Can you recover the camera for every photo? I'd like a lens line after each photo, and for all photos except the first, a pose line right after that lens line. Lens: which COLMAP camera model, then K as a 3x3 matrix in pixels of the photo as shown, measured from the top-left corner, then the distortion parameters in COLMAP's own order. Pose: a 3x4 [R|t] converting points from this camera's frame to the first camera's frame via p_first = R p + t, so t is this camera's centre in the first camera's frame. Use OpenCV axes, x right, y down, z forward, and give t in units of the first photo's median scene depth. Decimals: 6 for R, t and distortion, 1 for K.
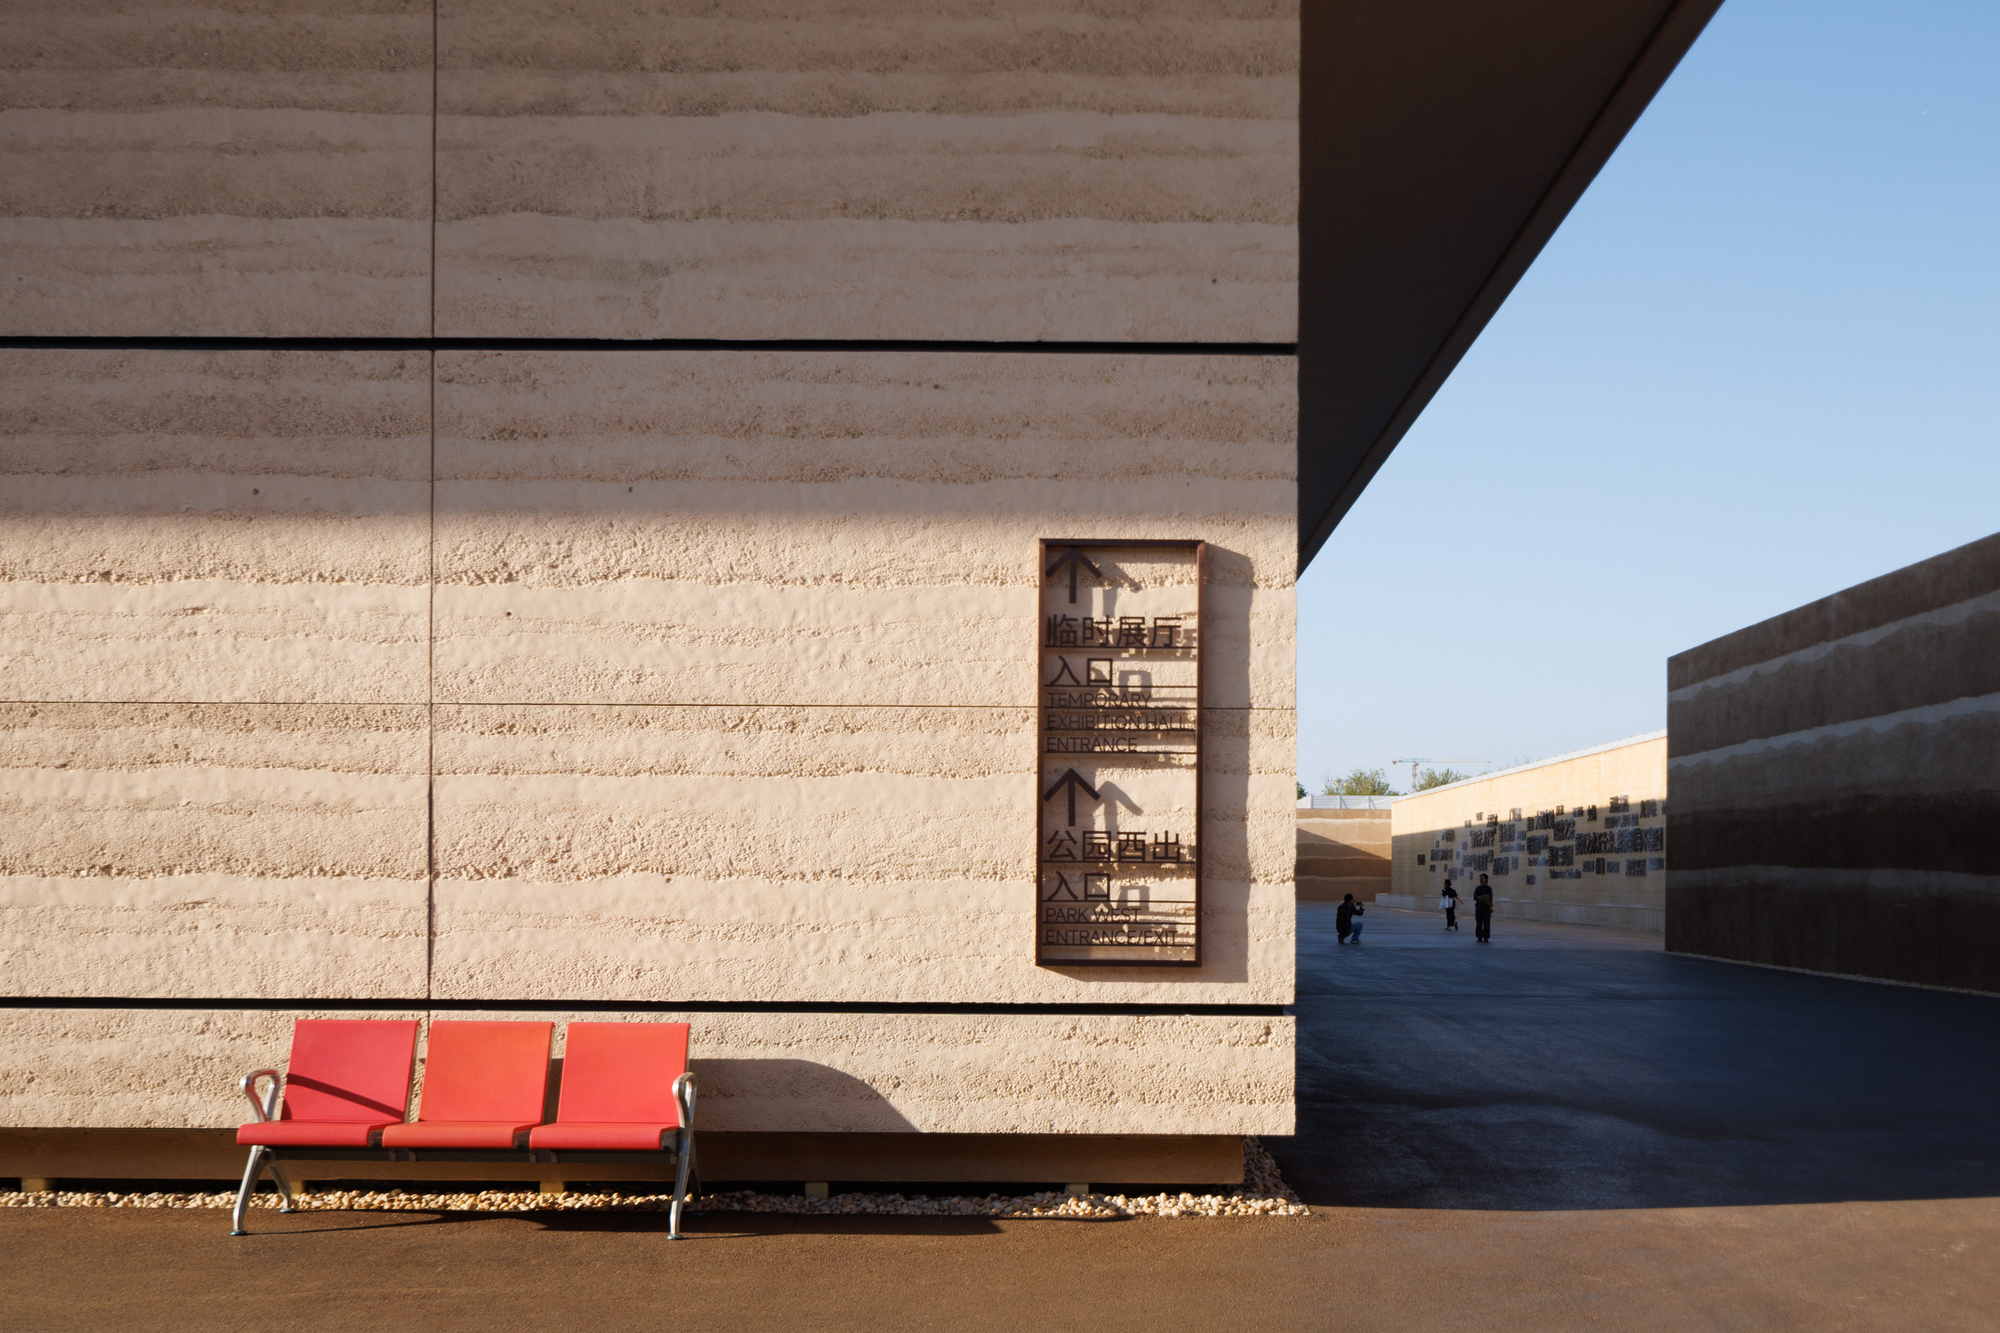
lens RADIAL K [[2081.4, 0, 1000.8], [0, 2081.4, 854.7], [0, 0, 1]] dist [0.031328, -0.105469]
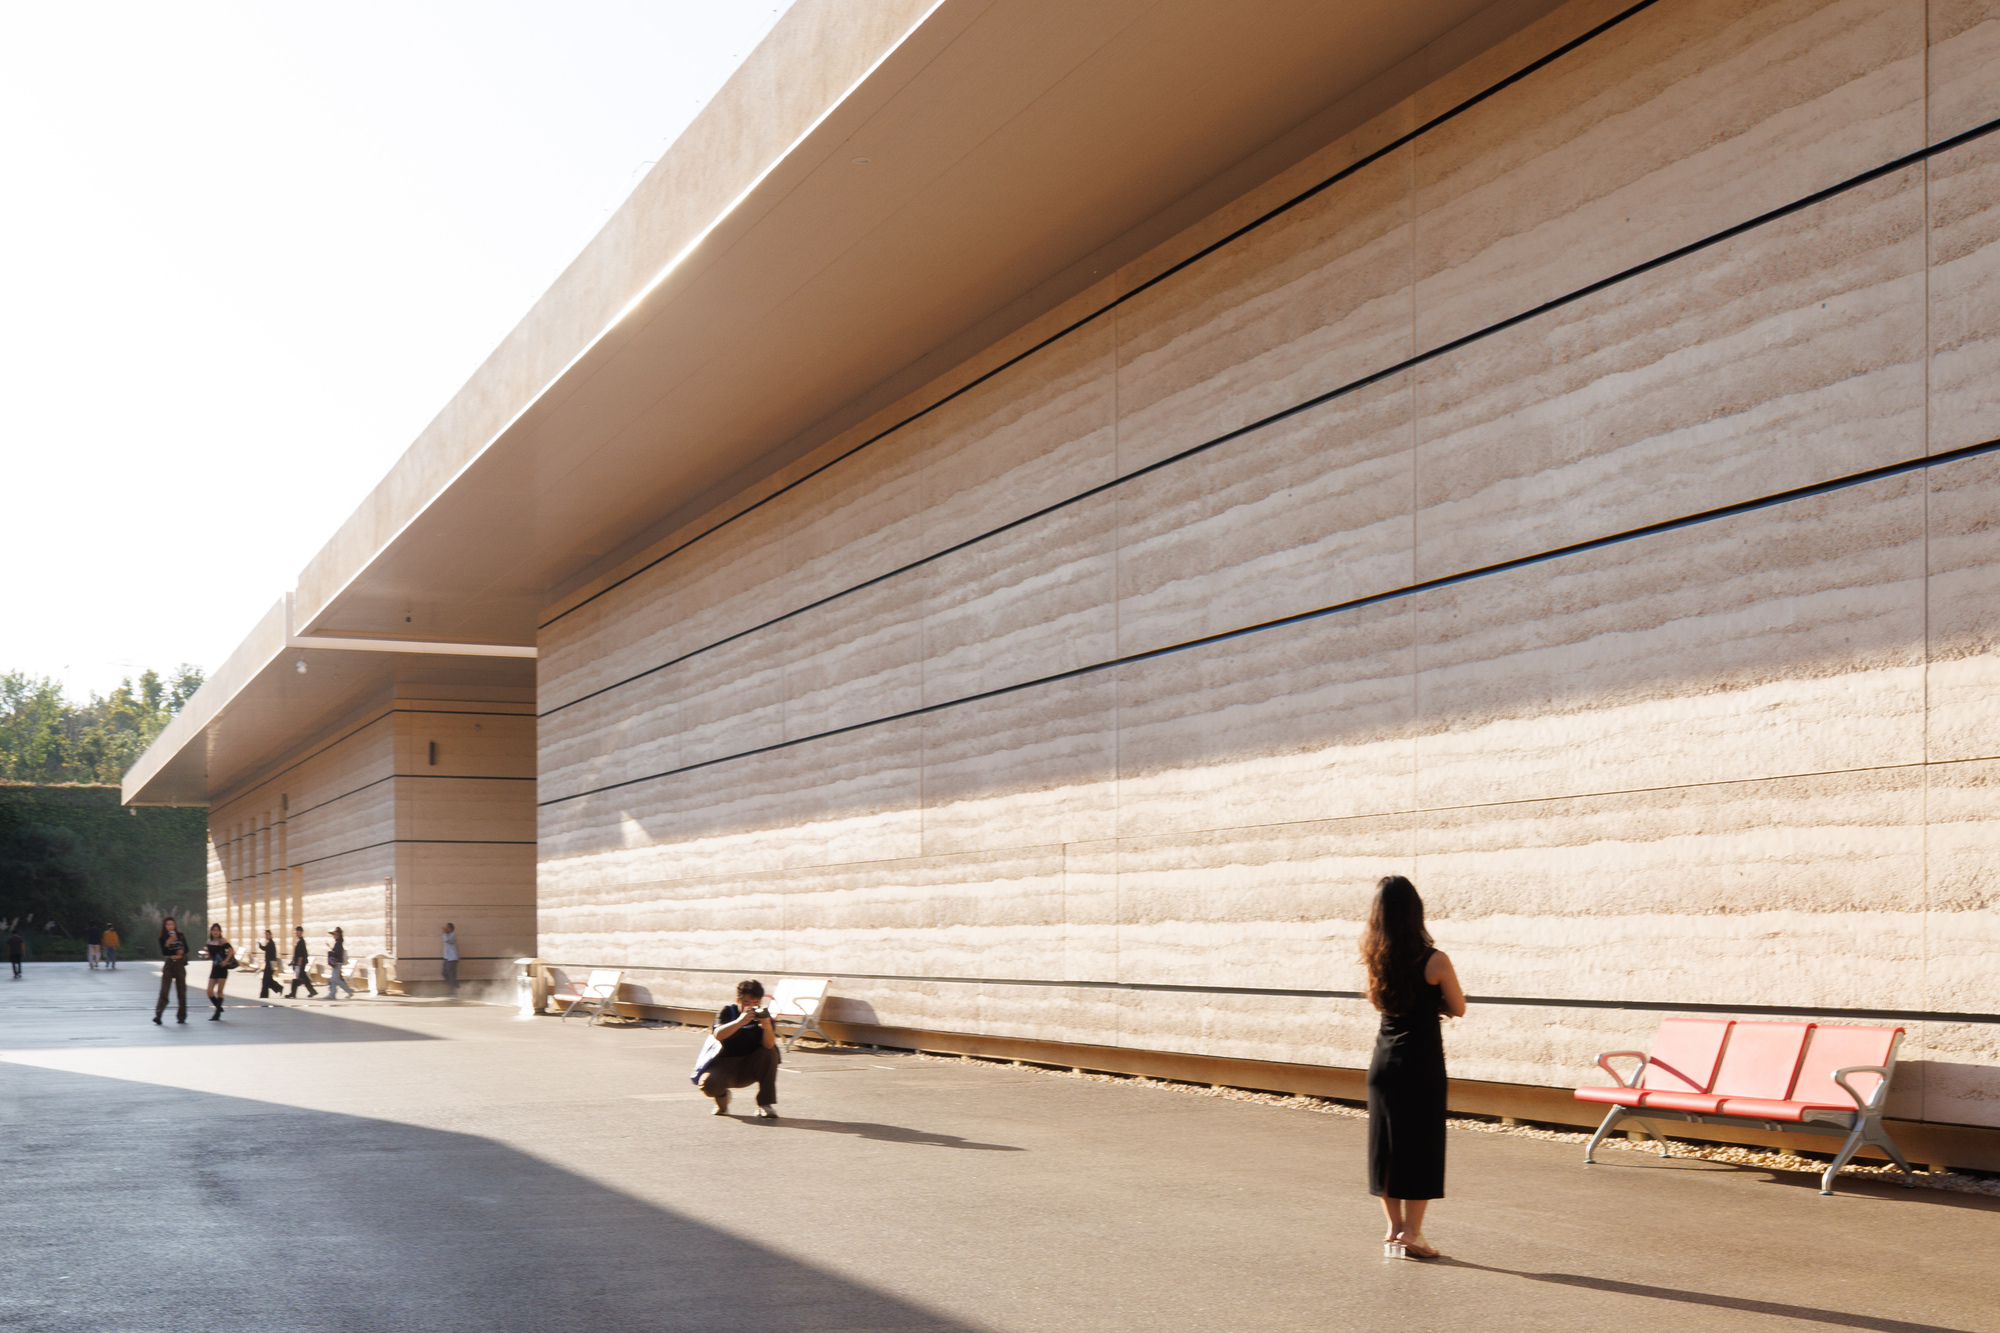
lens RADIAL K [[2081.4, 0, 1000.8], [0, 2081.4, 854.7], [0, 0, 1]] dist [0.031328, -0.105469]
pose [[0.440566, -0.043396, -0.896671, 0.567566], [0.030283, 0.998981, -0.033468, 0.002940], [0.897209, -0.012409, 0.441431, -0.001898]]
